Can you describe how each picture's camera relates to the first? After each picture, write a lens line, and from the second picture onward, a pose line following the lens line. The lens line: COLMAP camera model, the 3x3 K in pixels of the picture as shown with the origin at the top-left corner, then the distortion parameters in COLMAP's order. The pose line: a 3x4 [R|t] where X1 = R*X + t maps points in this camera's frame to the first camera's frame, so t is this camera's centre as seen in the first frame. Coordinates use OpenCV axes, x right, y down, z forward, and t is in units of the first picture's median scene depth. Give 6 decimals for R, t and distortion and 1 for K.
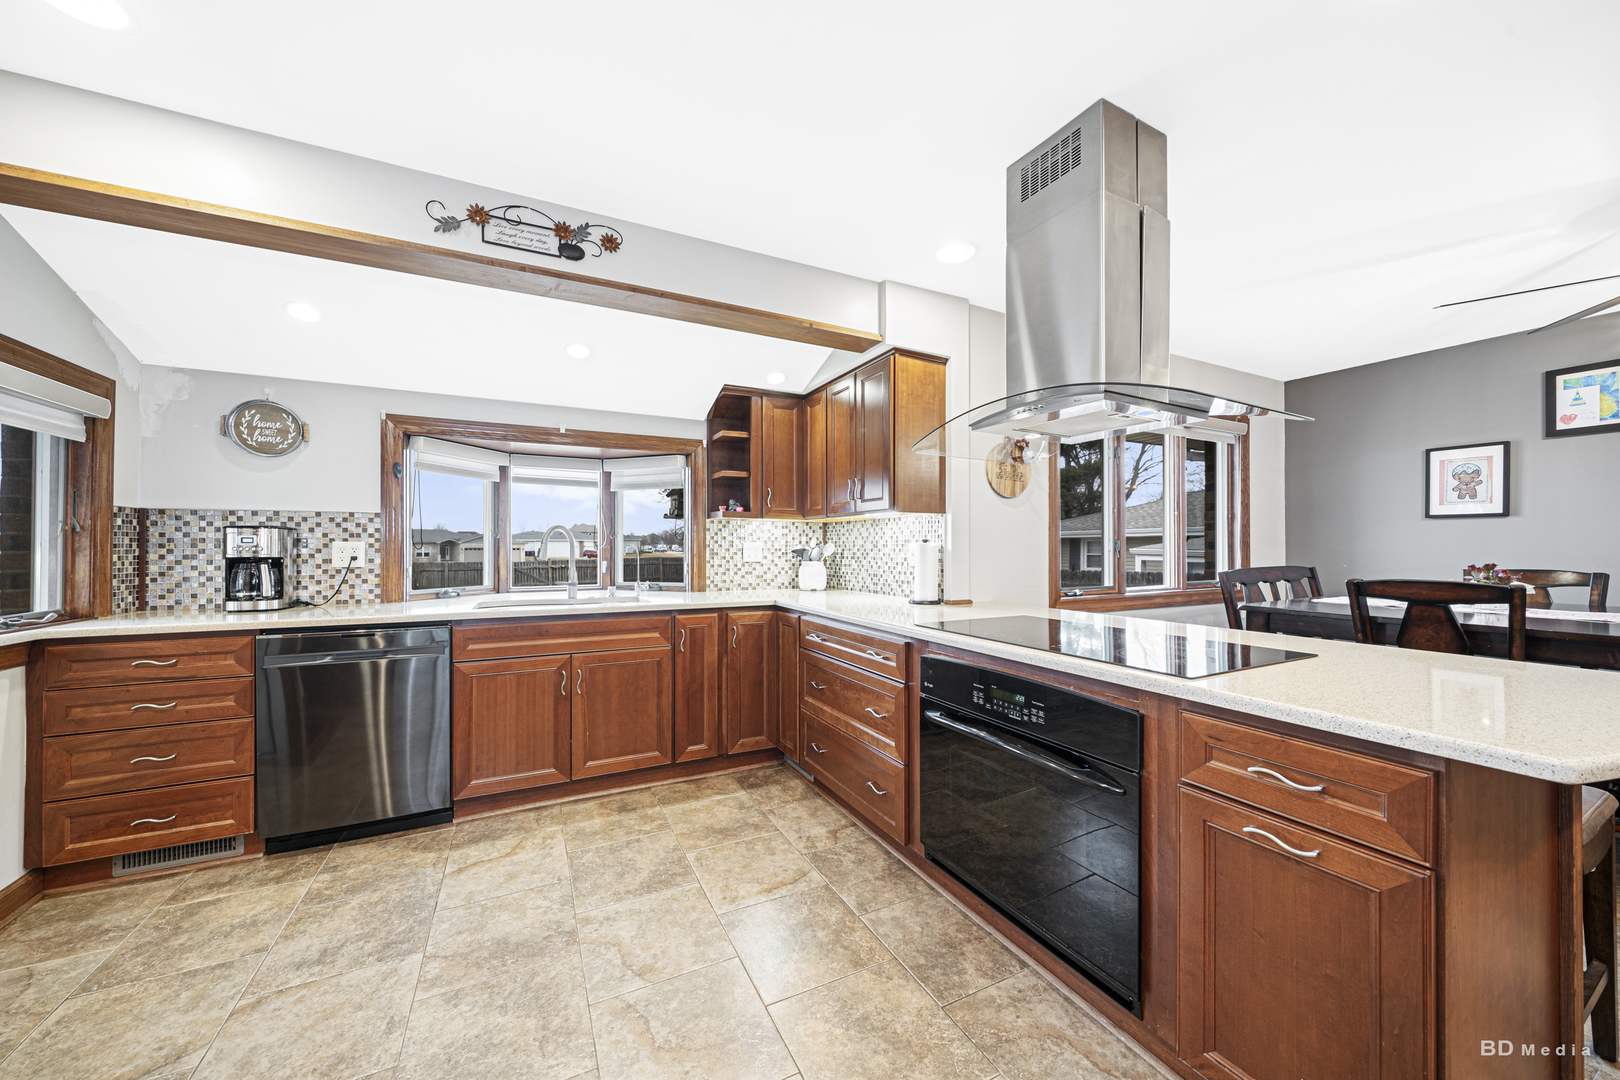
lens RADIAL K [[564.3, 0, 799.2], [0, 564.3, 543.2], [0, 0, 1]] dist [0.000056, 0.000028]
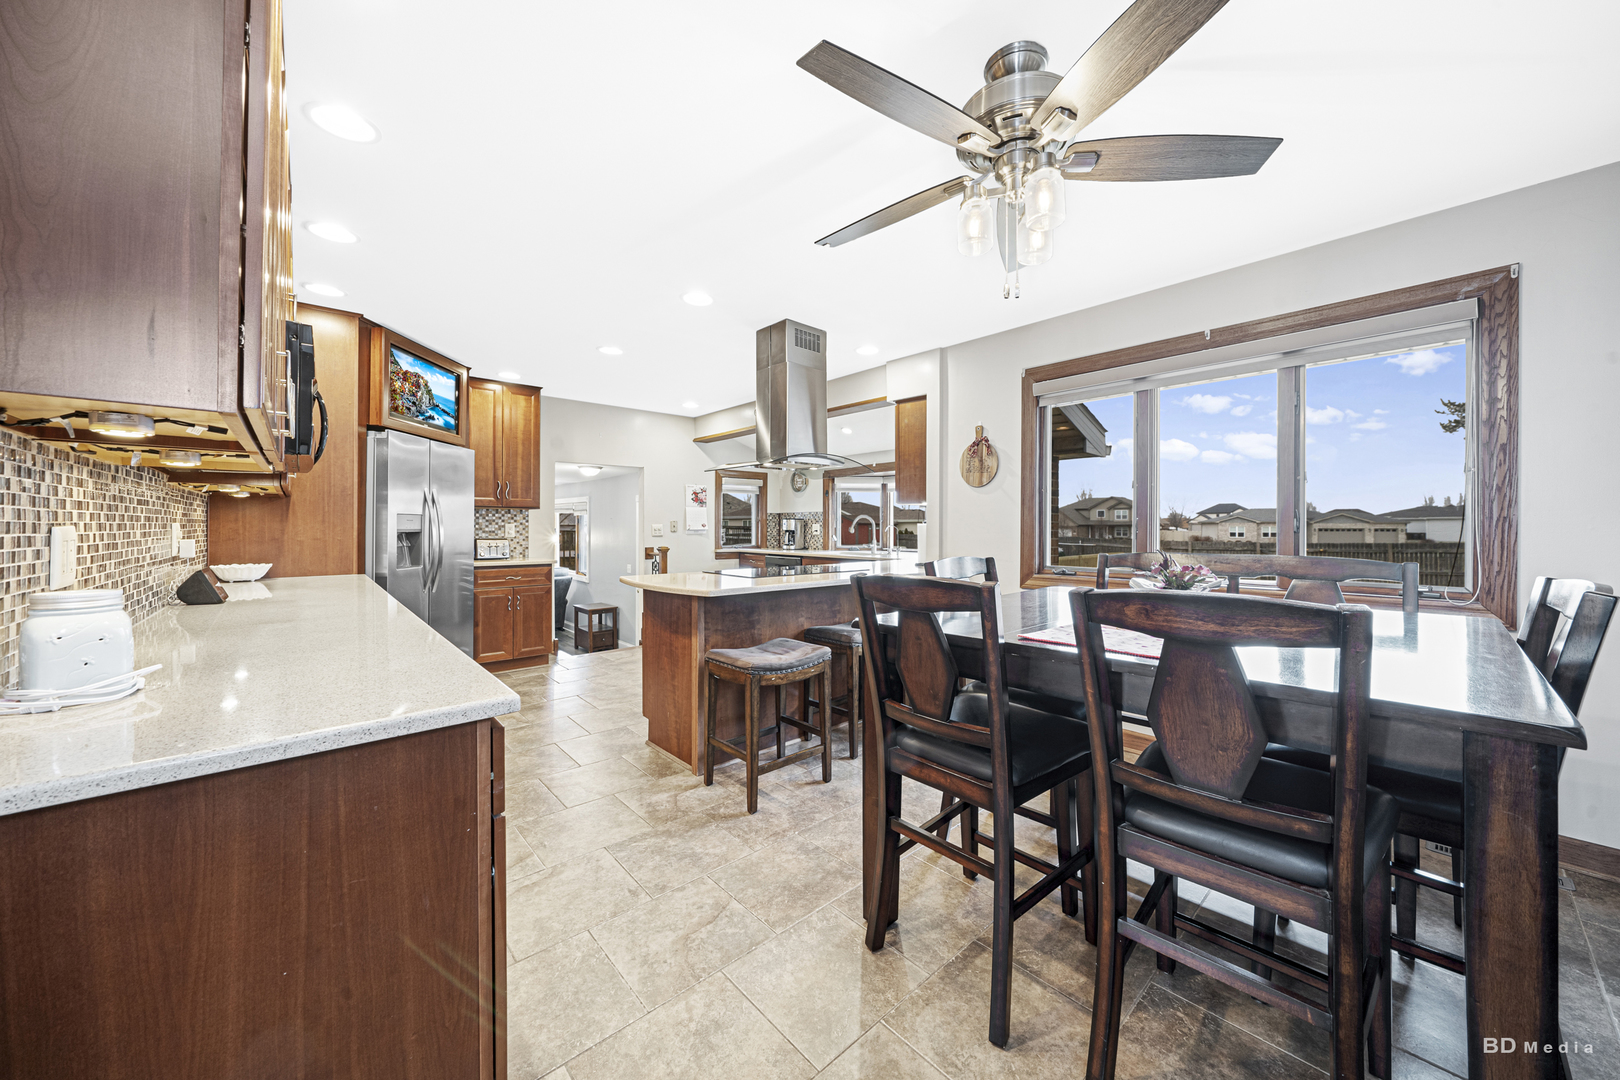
lens RADIAL K [[552.9, 0, 810.0], [0, 552.9, 540.0], [0, 0, 1]] dist [0.000069, 0.000011]
pose [[0.235047, 0.028120, -0.971577, 1.409370], [0.002326, 0.999562, 0.029493, -0.005592], [0.971981, -0.009192, 0.234879, 0.380452]]
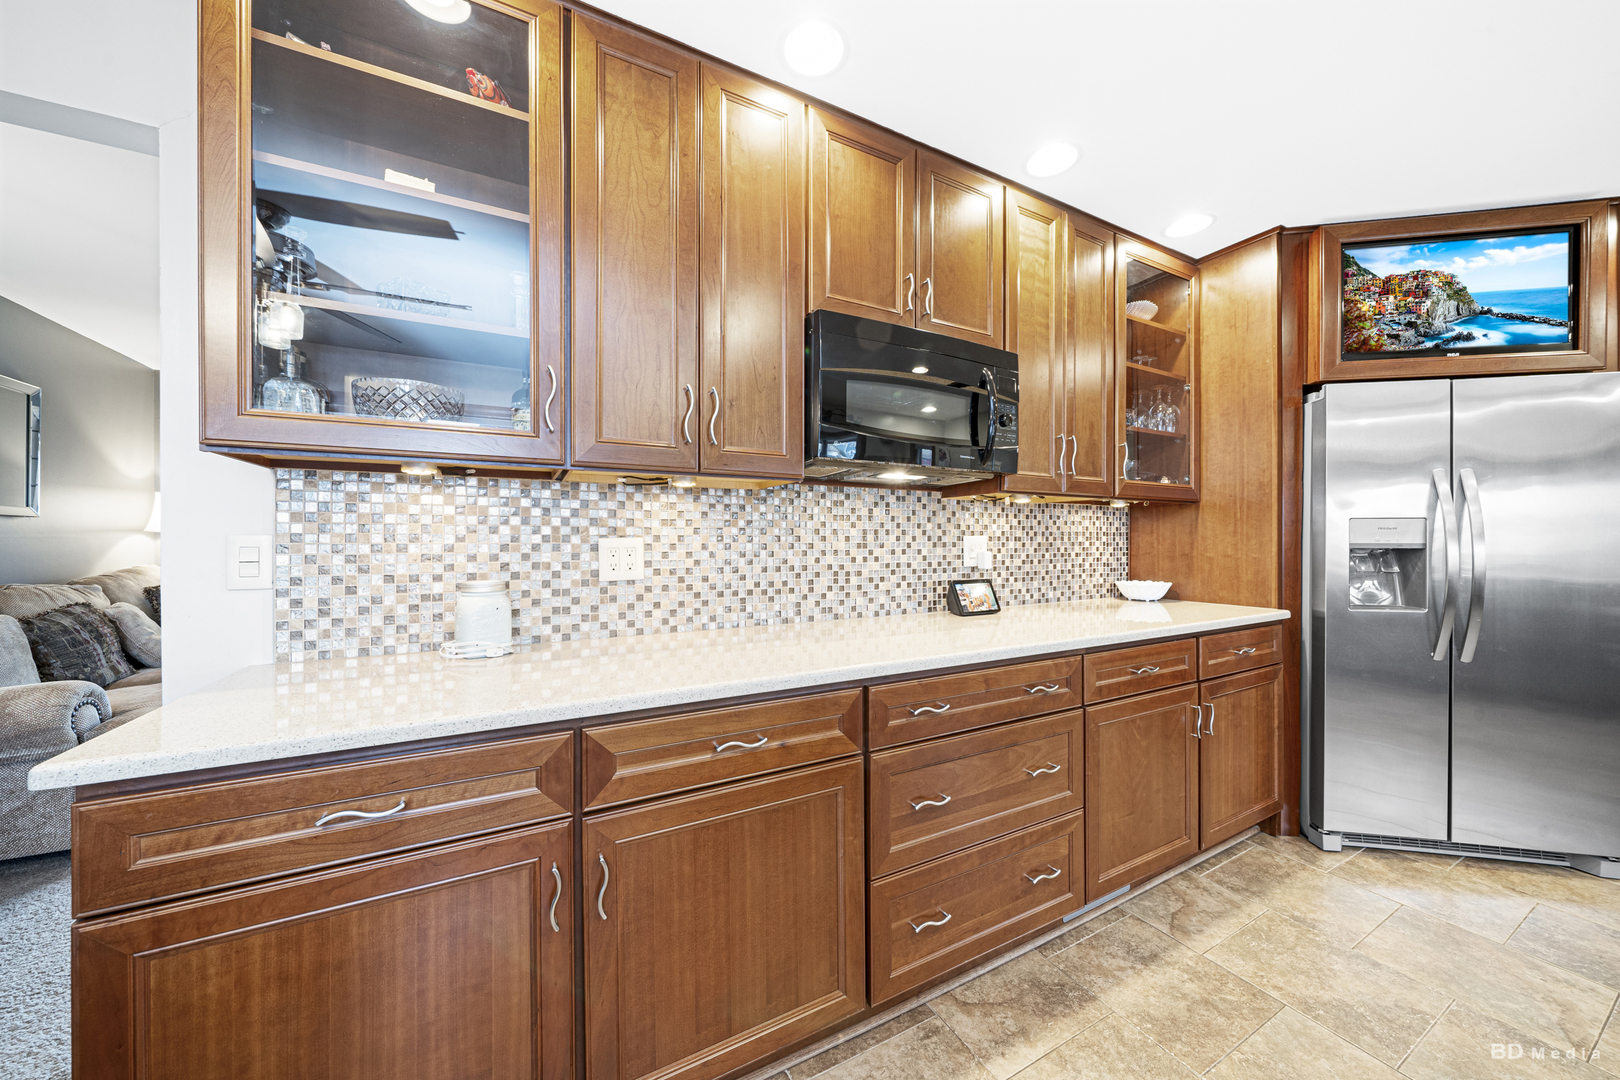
lens RADIAL K [[564.3, 0, 799.2], [0, 564.3, 543.2], [0, 0, 1]] dist [0.000056, 0.000028]
pose [[-0.999680, -0.001849, -0.025237, 0.800485], [-0.001894, 0.999997, 0.001731, 0.003114], [0.025234, 0.001778, -0.999680, 0.518186]]
